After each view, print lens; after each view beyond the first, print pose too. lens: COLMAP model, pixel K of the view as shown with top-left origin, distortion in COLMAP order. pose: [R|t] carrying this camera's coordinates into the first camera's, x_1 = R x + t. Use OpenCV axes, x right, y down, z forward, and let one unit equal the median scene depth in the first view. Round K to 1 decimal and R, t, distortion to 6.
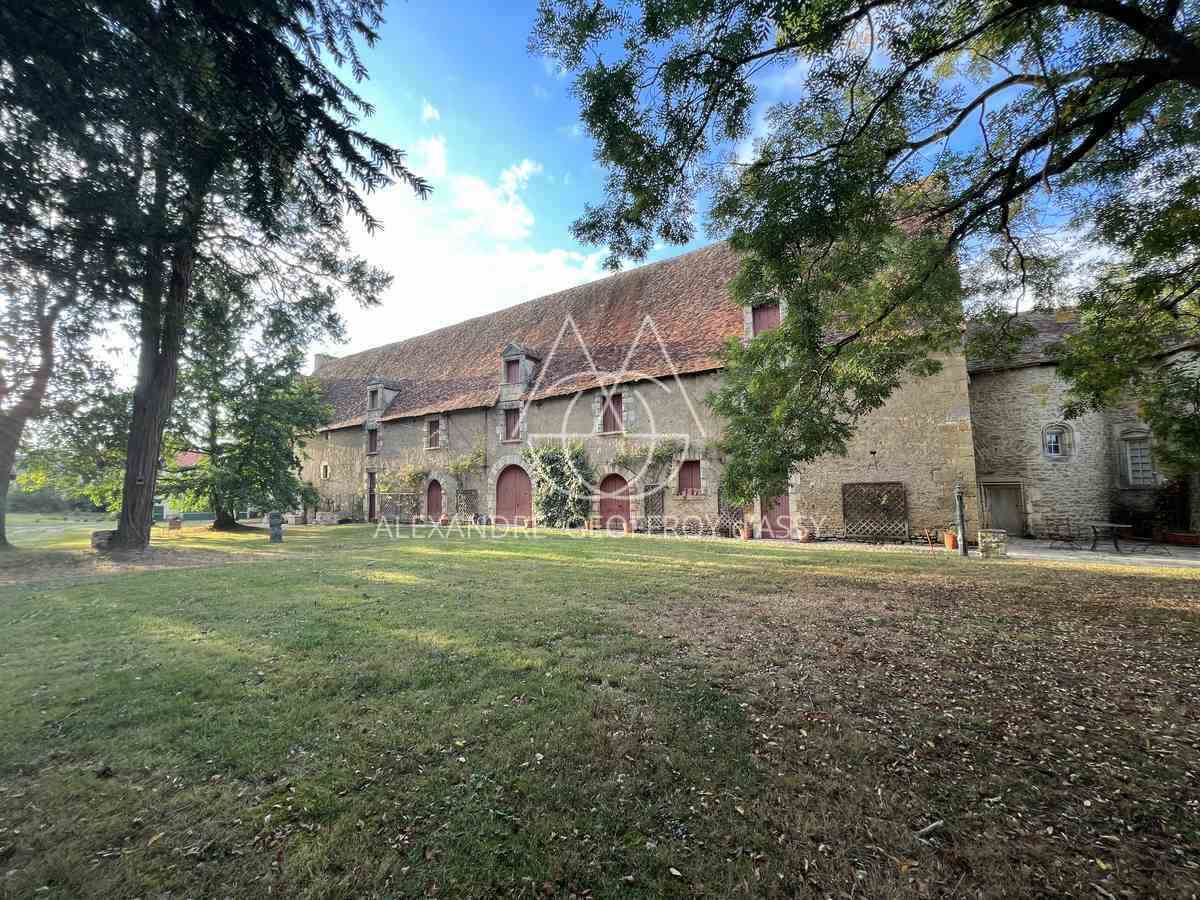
lens RADIAL K [[481.2, 0, 601.0], [0, 481.2, 444.5], [0, 0, 1]] dist [-0.001314, 0.000622]
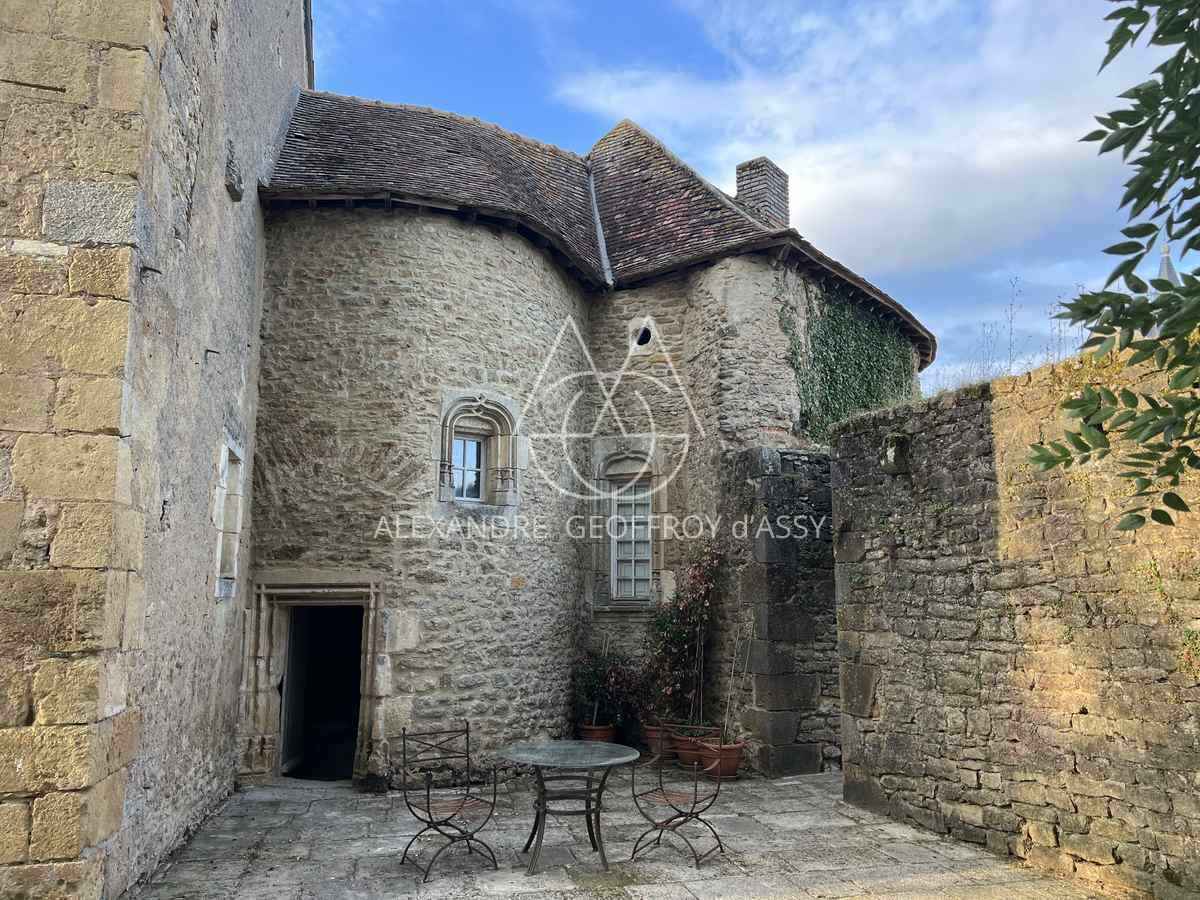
lens RADIAL K [[908.6, 0, 601.5], [0, 908.6, 450.7], [0, 0, 1]] dist [0.005760, -0.000191]
pose [[0.639659, 0.132705, 0.757117, 0.547540], [-0.073374, 0.991028, -0.111714, 0.049555], [-0.765149, 0.015906, 0.643657, 0.551995]]
